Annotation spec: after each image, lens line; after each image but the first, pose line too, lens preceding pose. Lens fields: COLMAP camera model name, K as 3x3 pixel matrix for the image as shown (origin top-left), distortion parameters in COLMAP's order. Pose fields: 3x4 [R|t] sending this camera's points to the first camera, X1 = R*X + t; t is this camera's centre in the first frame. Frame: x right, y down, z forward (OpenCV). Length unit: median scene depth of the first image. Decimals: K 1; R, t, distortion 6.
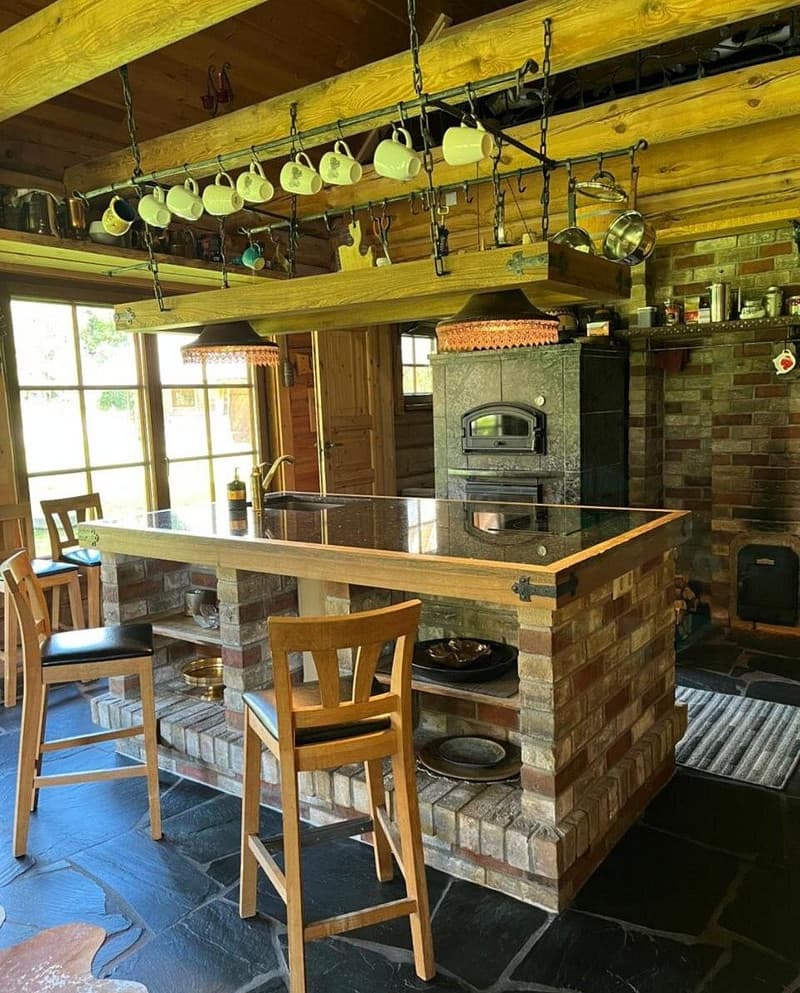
lens RADIAL K [[808.0, 0, 400.7], [0, 808.0, 498.5], [0, 0, 1]] dist [0.014258, 0.001246]
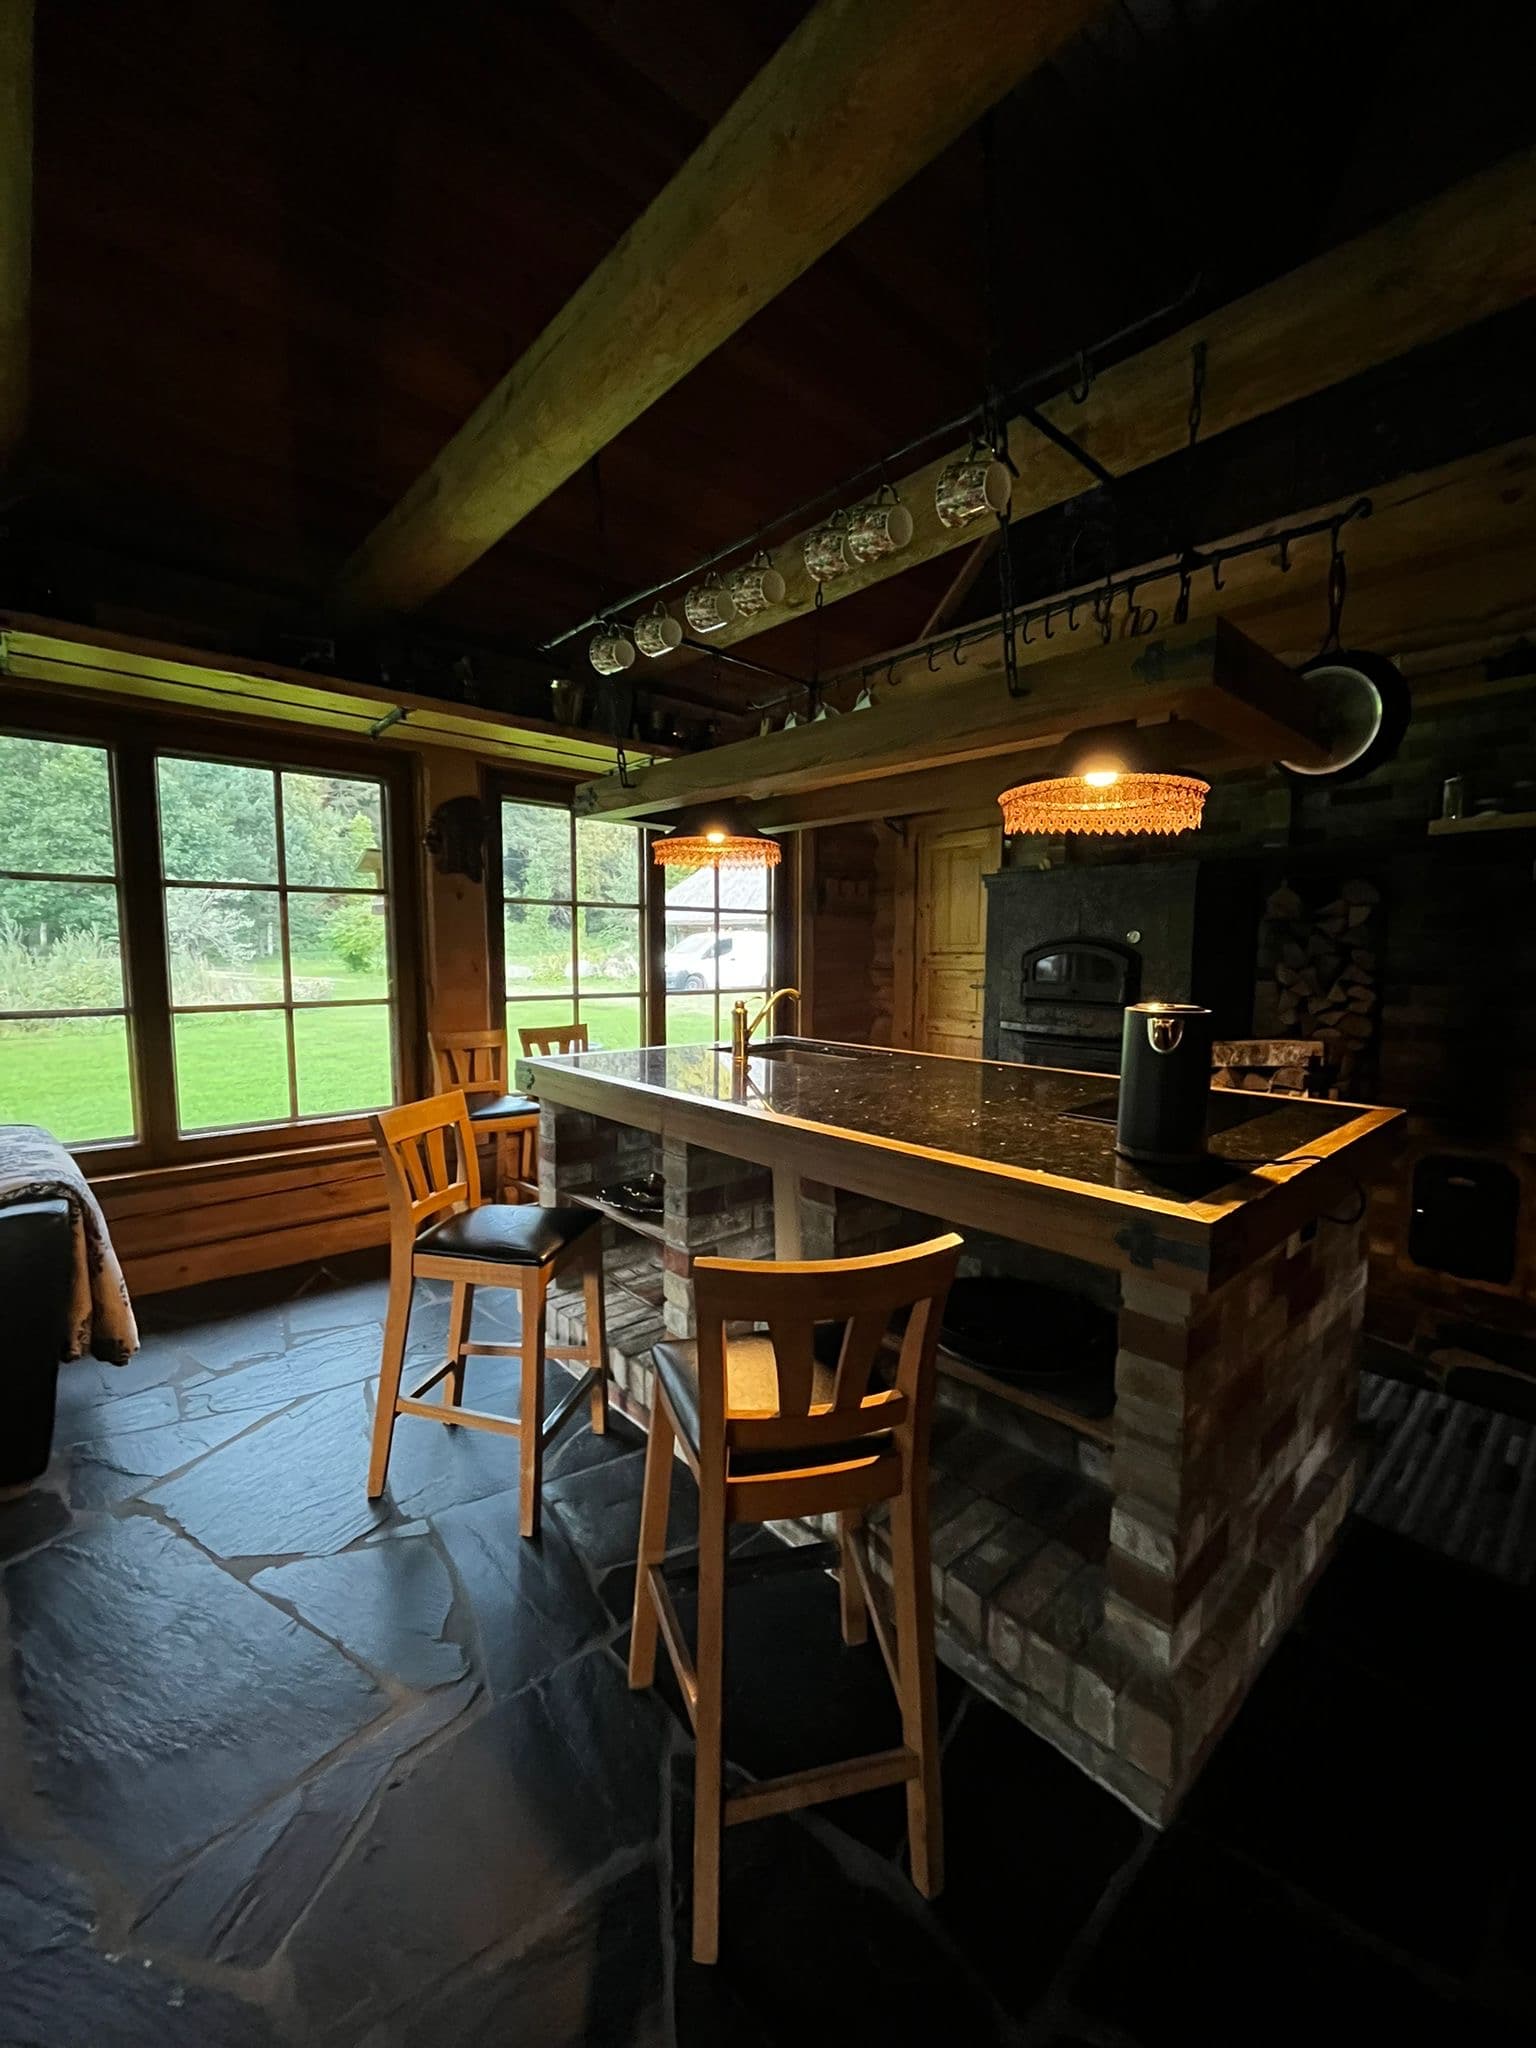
lens RADIAL K [[818.0, 0, 774.1], [0, 818.0, 1018.2], [0, 0, 1]] dist [-0.007981, 0.000140]
pose [[0.976613, 0.061781, -0.205938, 0.012869], [-0.069034, 0.997215, -0.028214, -0.003805], [0.203622, 0.041771, 0.978158, 0.308895]]
